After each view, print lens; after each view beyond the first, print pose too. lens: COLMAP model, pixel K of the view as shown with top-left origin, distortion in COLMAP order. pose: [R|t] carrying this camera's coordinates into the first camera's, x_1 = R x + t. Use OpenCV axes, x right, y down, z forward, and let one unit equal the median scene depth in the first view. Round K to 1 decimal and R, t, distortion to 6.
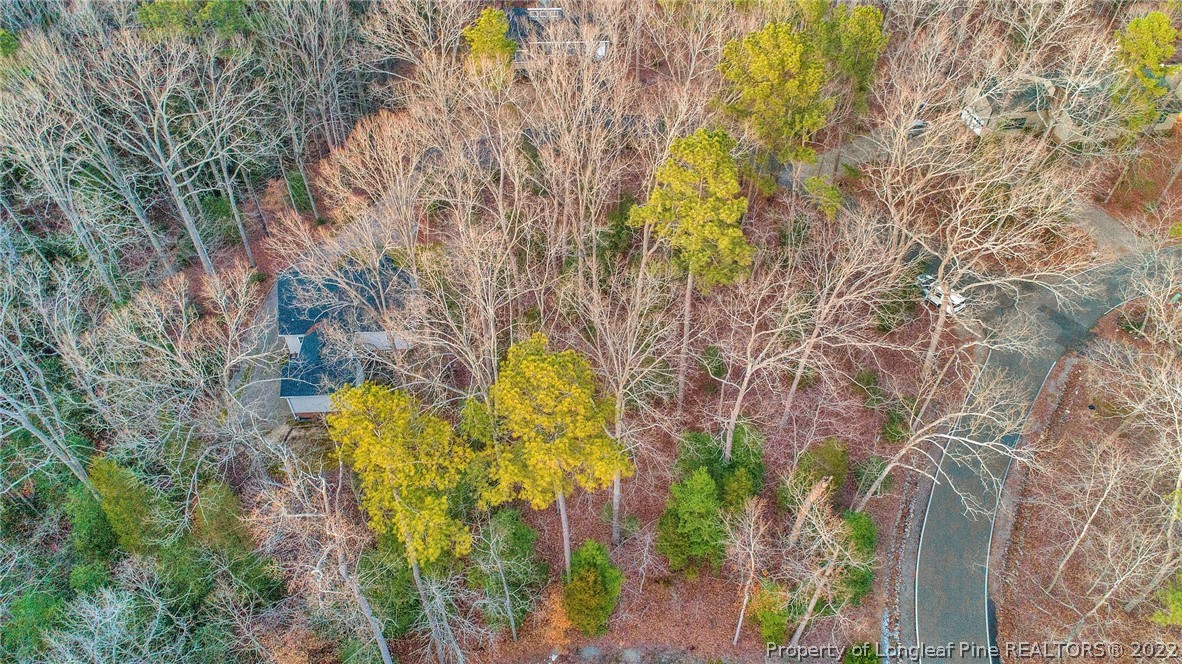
lens RADIAL K [[800.6, 0, 590.9], [0, 800.6, 332.0], [0, 0, 1]] dist [0.005395, -0.001462]
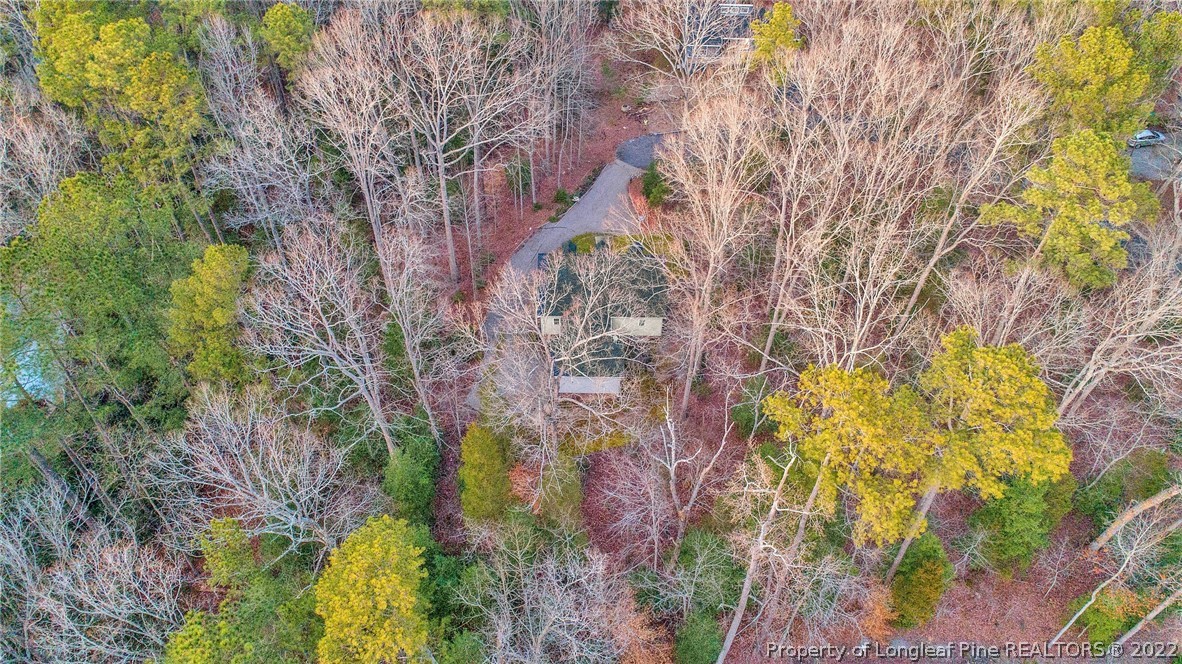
lens RADIAL K [[800.6, 0, 591.0], [0, 800.6, 332.0], [0, 0, 1]] dist [0.005395, -0.001462]
pose [[0.997850, 0.052439, -0.039306, -0.345904], [-0.052342, 0.998623, 0.003494, 0.021721], [0.039435, -0.001429, 0.999221, -0.021662]]
